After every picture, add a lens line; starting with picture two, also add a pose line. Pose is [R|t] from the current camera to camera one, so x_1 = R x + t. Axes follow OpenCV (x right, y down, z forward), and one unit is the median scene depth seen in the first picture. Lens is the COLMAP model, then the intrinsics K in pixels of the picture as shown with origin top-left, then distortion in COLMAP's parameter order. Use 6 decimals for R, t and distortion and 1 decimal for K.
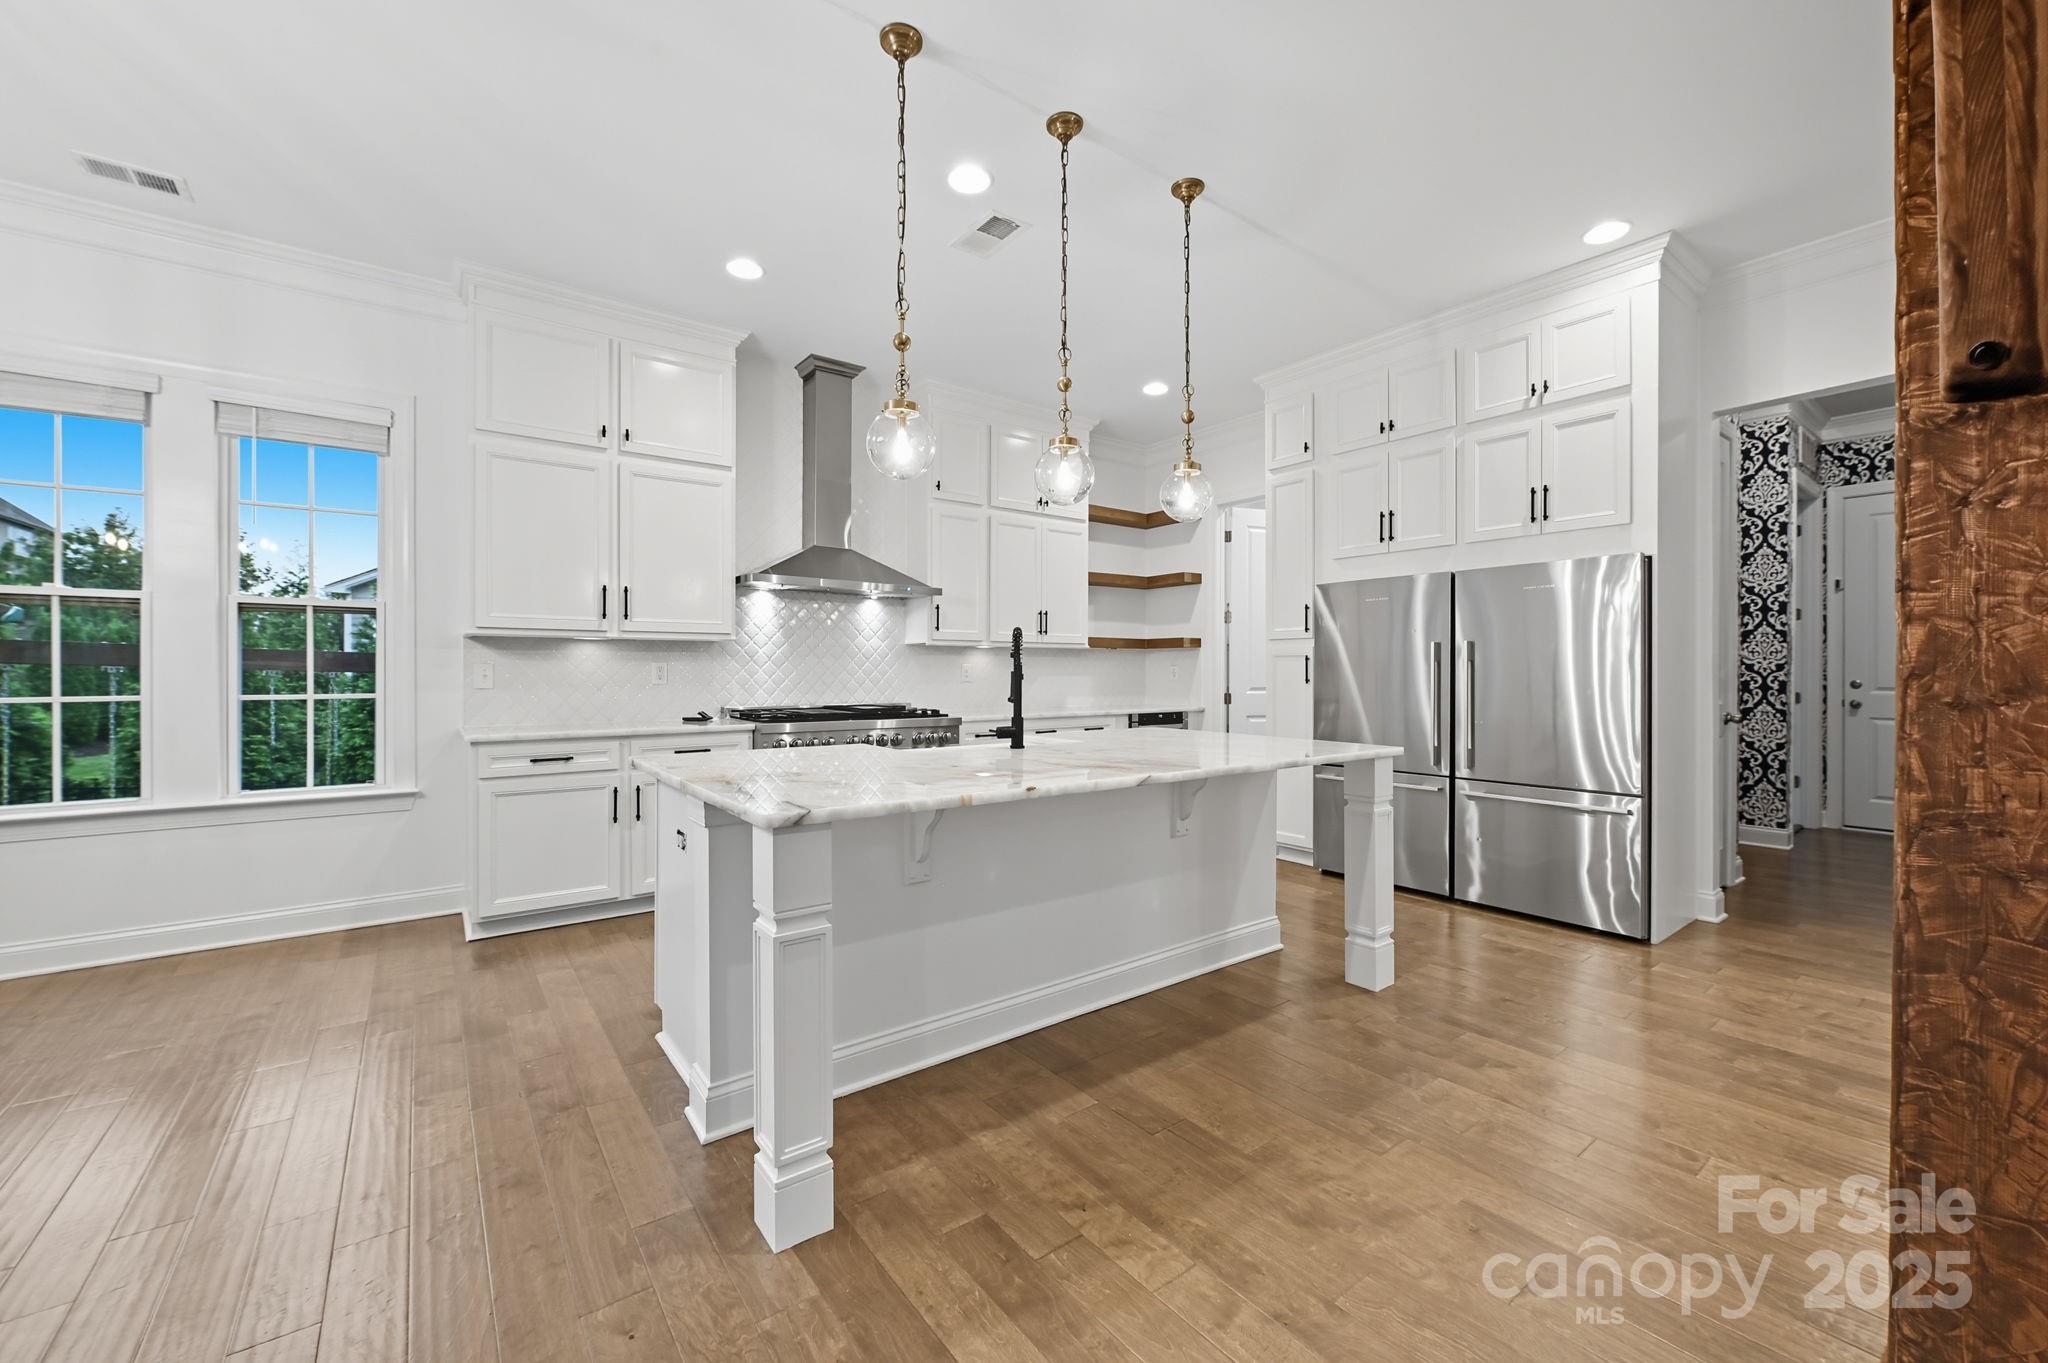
lens RADIAL K [[813.6, 0, 1035.9], [0, 813.6, 669.4], [0, 0, 1]] dist [-0.008844, -0.000161]
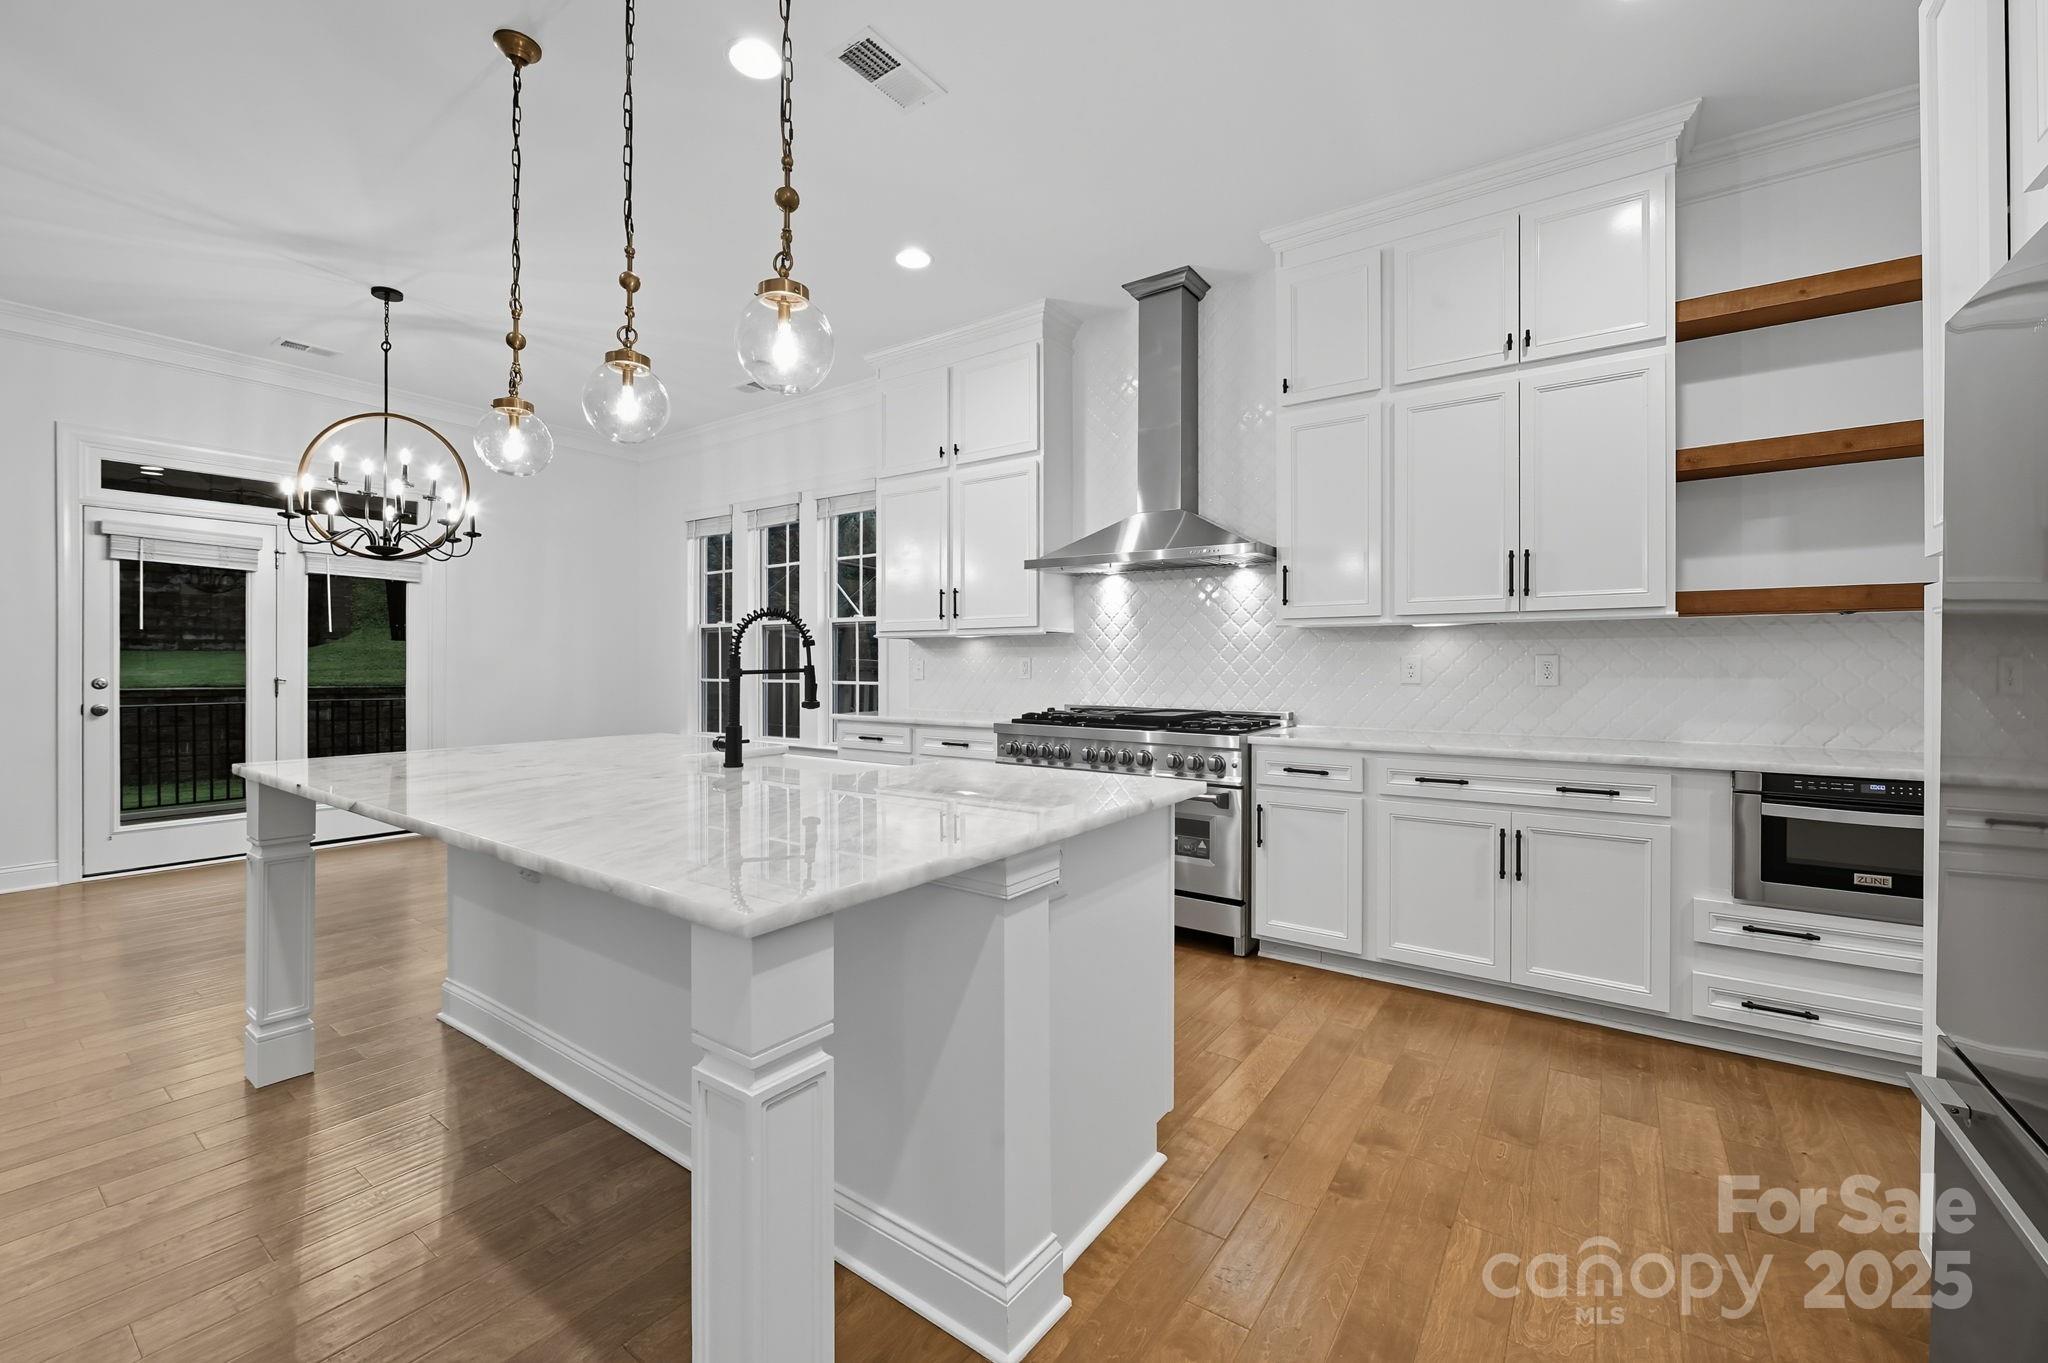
lens RADIAL K [[813.6, 0, 1032.8], [0, 813.6, 667.9], [0, 0, 1]] dist [-0.008844, -0.000161]
pose [[0.308067, 0.003877, -0.951357, 0.506546], [0.001327, 0.999989, 0.004505, 0.000121], [0.951364, -0.002650, 0.308059, 0.680681]]
